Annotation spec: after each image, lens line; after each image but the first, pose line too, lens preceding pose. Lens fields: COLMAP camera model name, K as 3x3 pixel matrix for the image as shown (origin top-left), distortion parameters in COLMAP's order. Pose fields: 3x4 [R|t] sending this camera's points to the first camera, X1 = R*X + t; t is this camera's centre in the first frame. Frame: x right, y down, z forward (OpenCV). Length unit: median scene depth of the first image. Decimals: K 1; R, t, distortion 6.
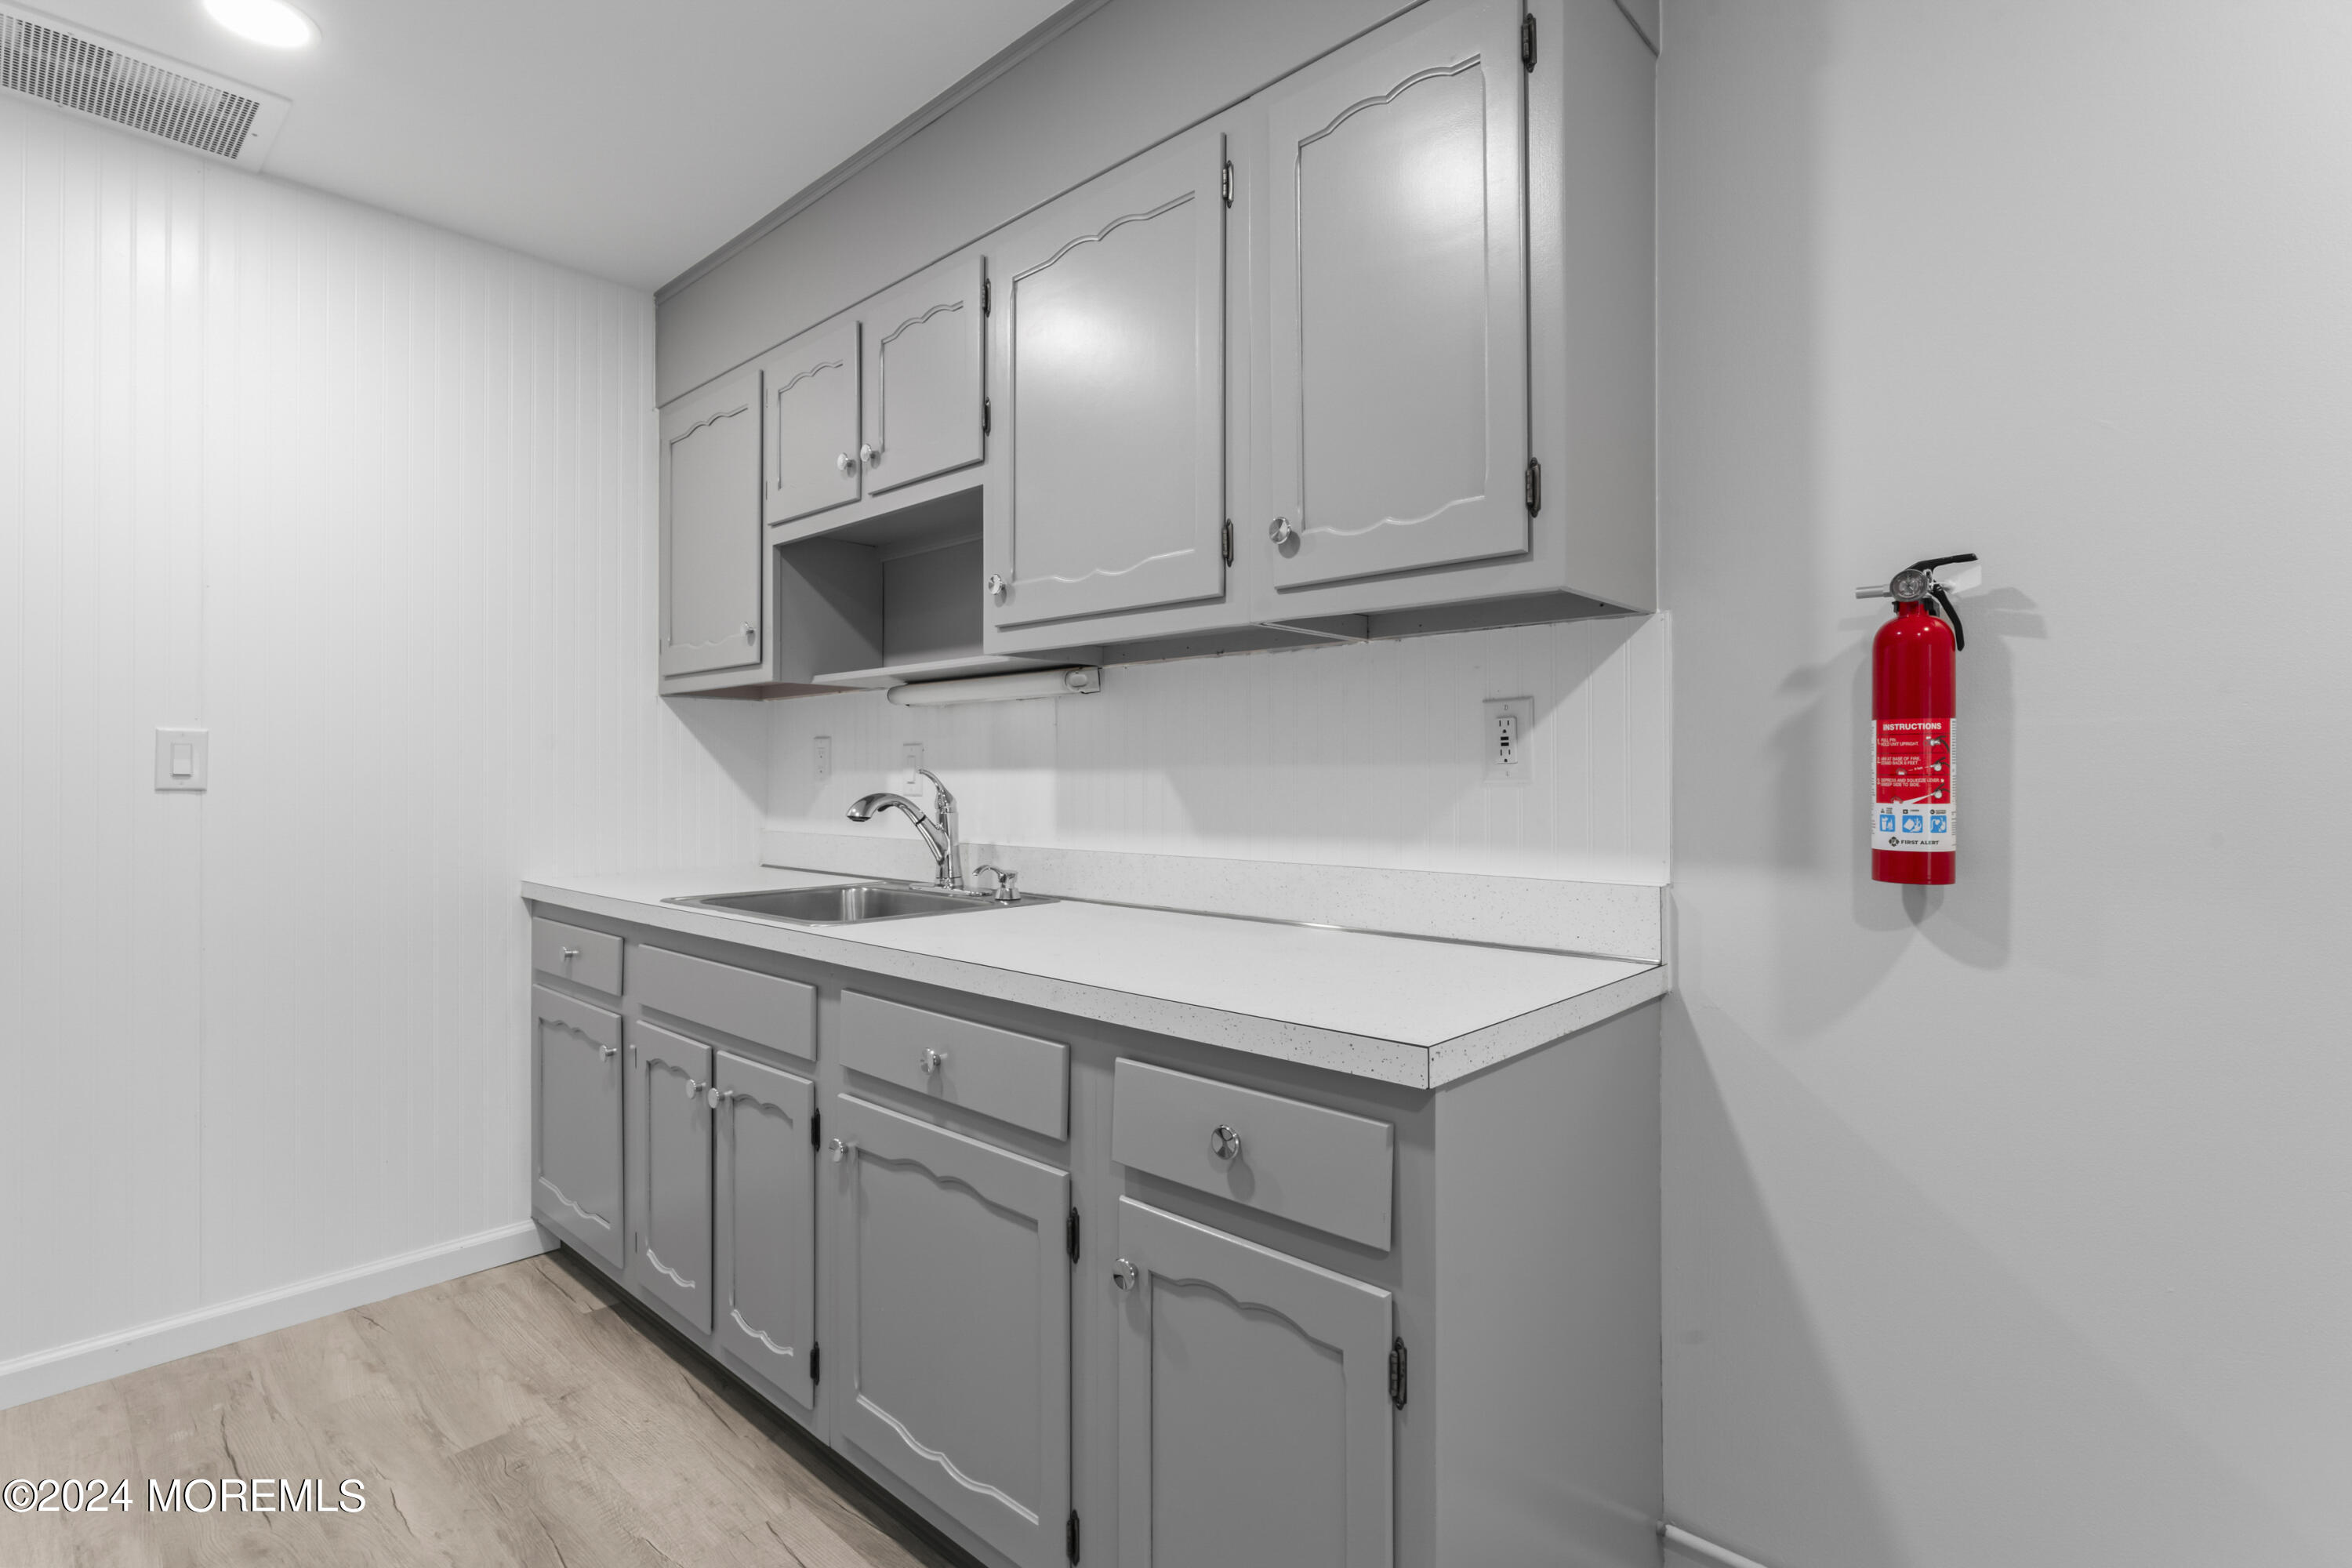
lens RADIAL K [[1119.1, 0, 1161.0], [0, 1119.1, 773.4], [0, 0, 1]] dist [0.001433, 0.000506]
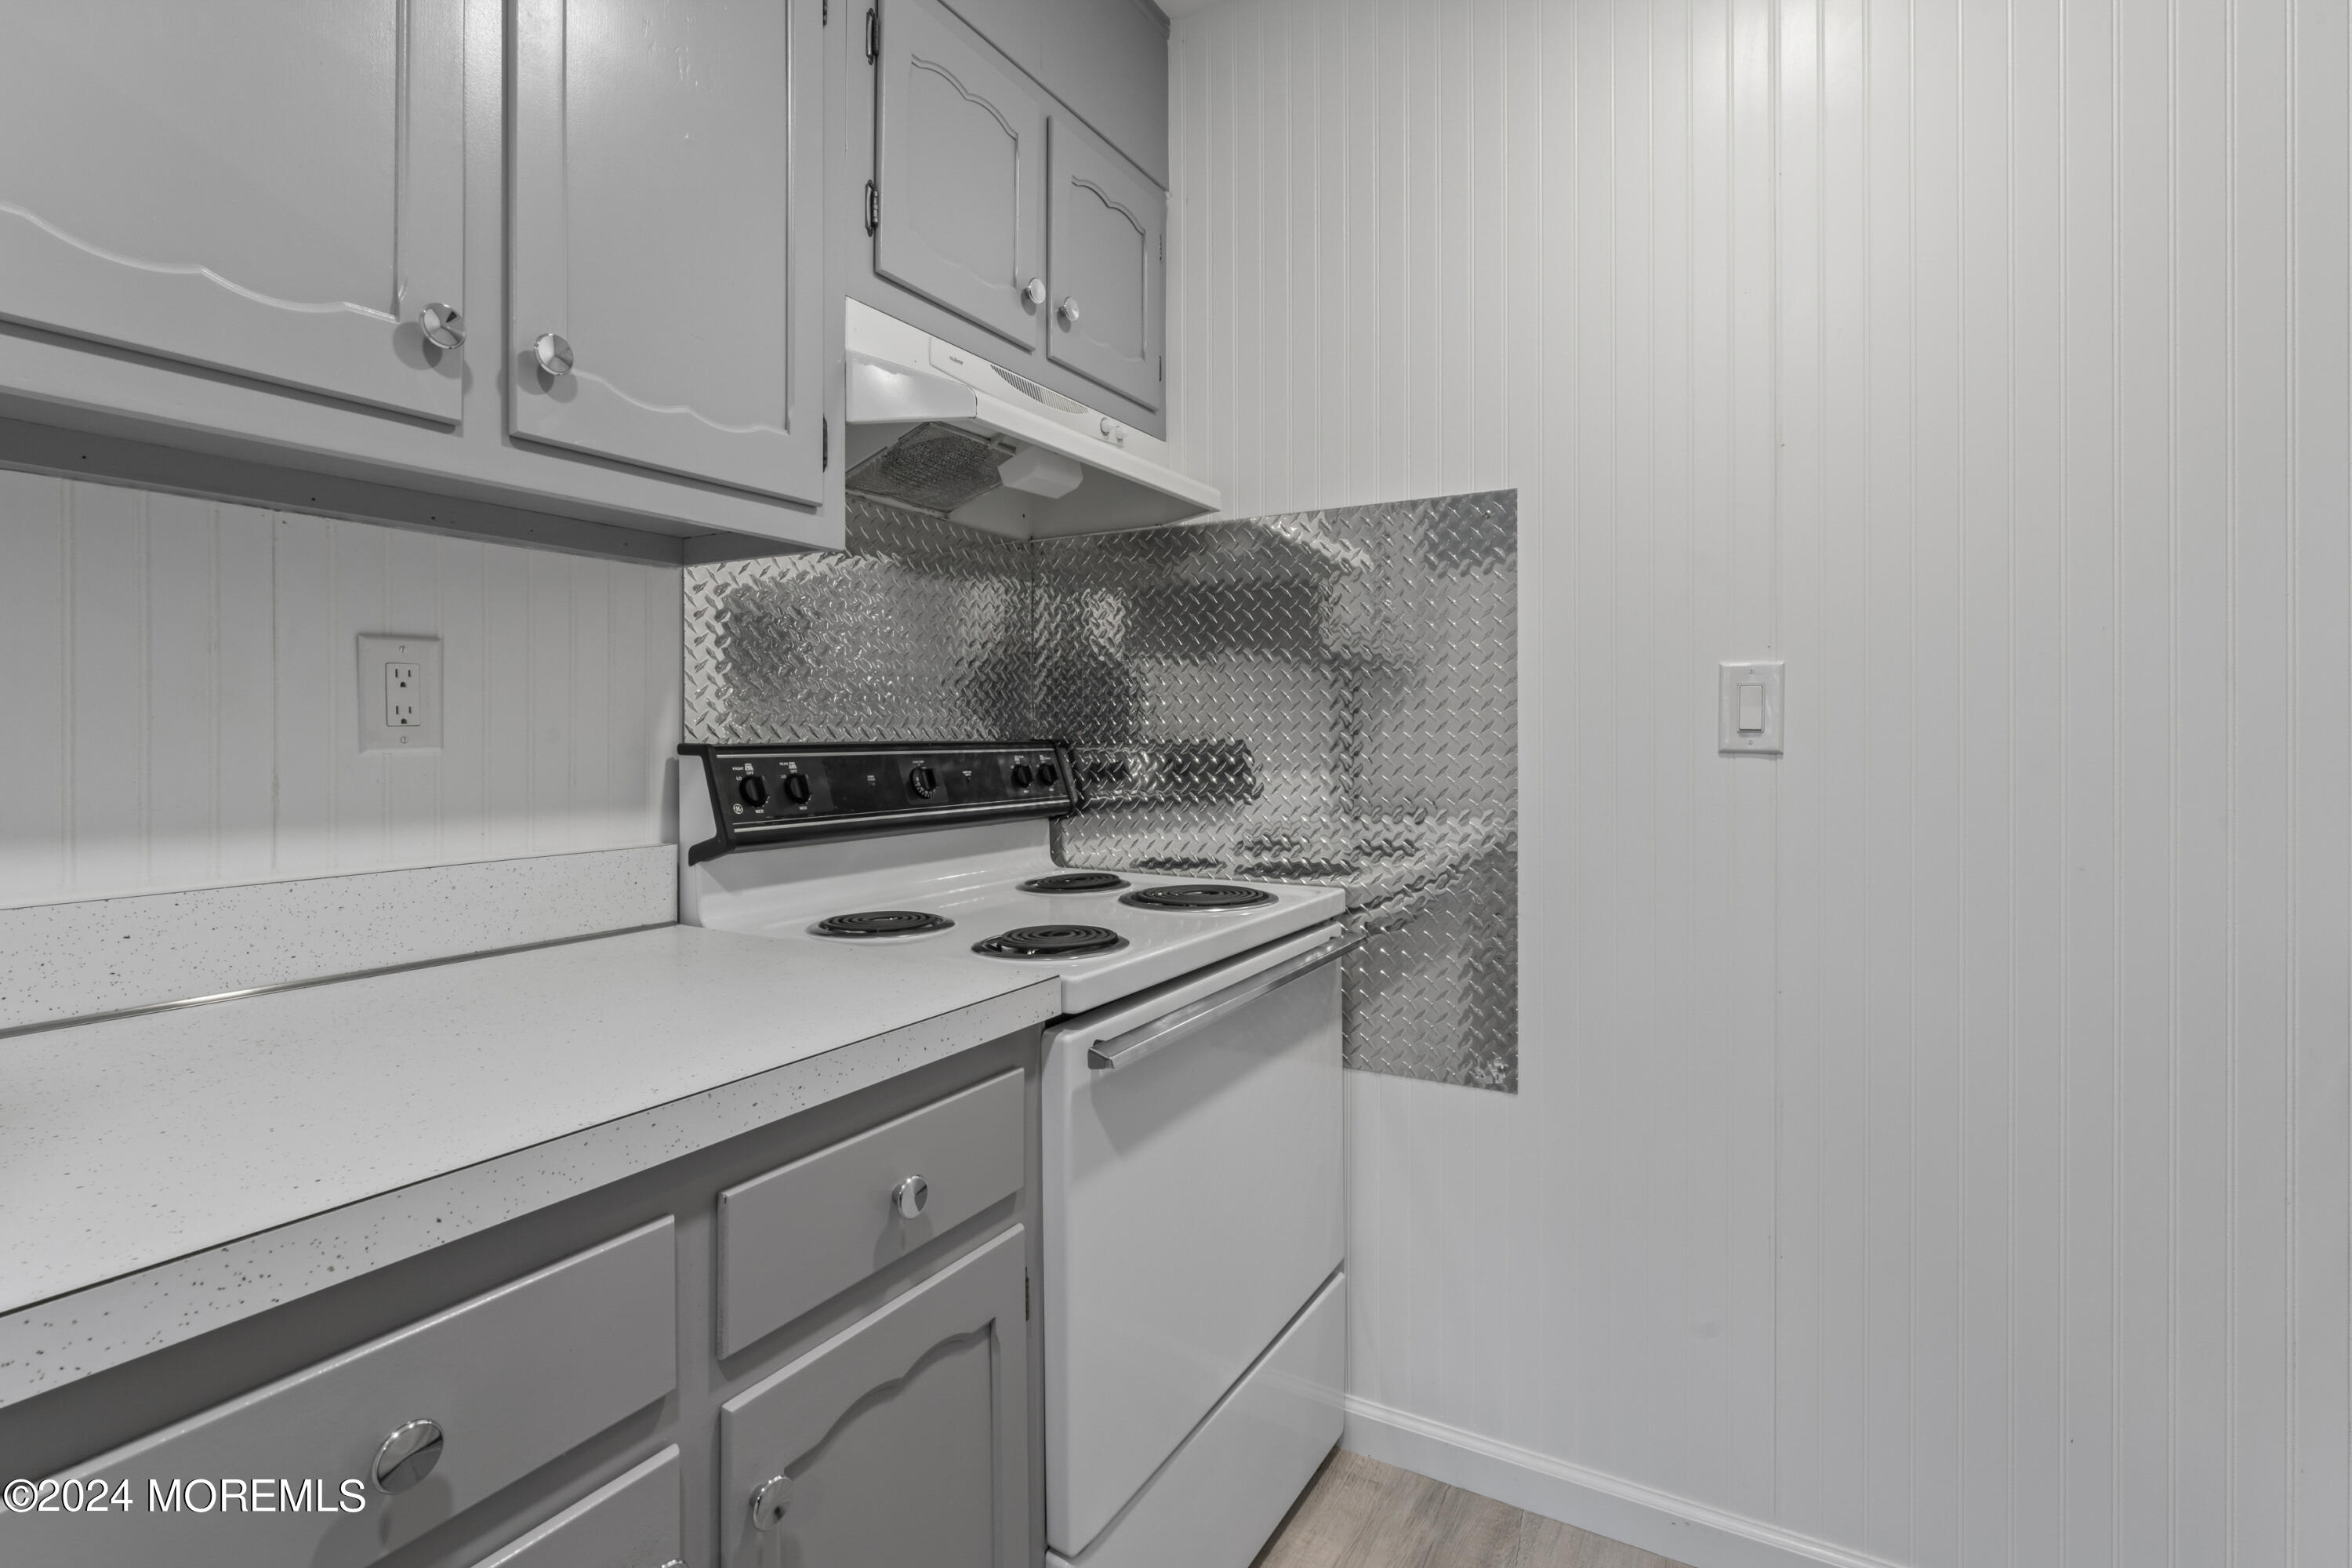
lens RADIAL K [[1076.5, 0, 1175.1], [0, 1076.5, 735.1], [0, 0, 1]] dist [-0.013745, -0.000023]
pose [[0.225301, -0.007404, -0.974261, -0.327719], [0.001648, 0.999973, -0.007218, 0.008725], [0.974288, 0.000021, 0.225307, 0.529203]]
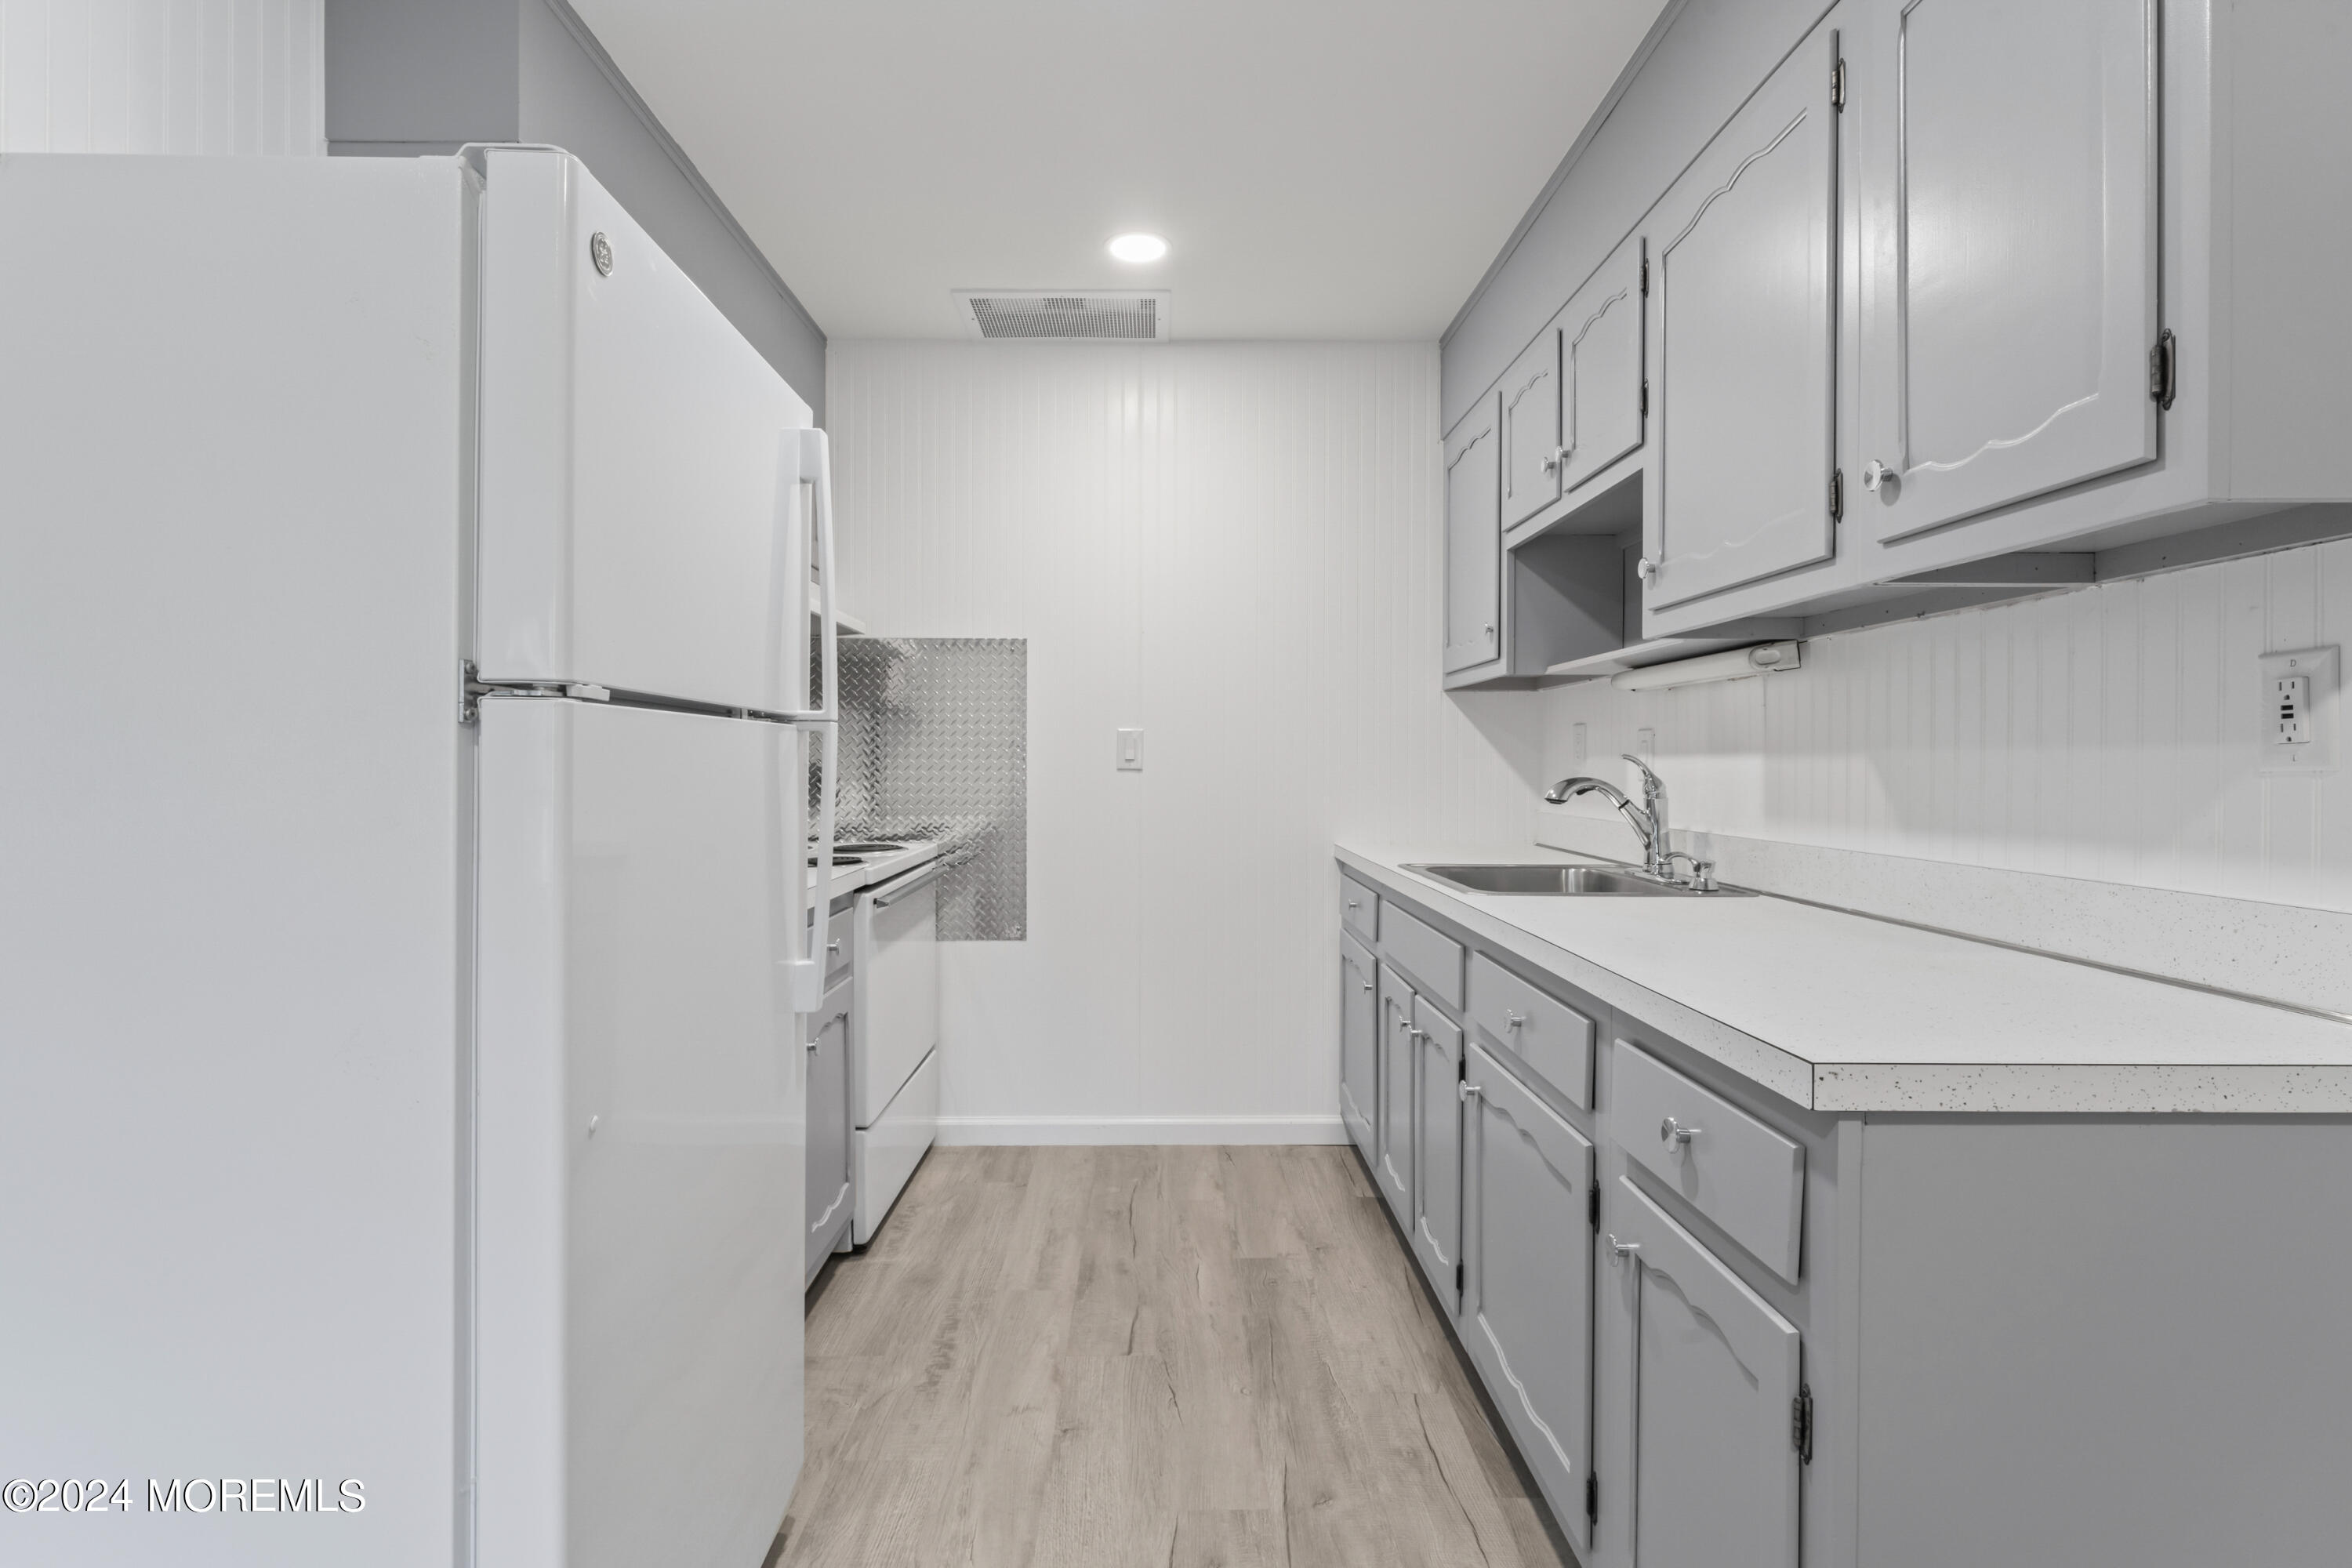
lens RADIAL K [[1119.1, 0, 1161.0], [0, 1119.1, 773.4], [0, 0, 1]] dist [0.001433, 0.000506]
pose [[0.682678, 0.009393, -0.730659, 0.260967], [-0.000011, 0.999917, 0.012845, 0.000638], [0.730719, -0.008761, 0.682622, 0.005638]]
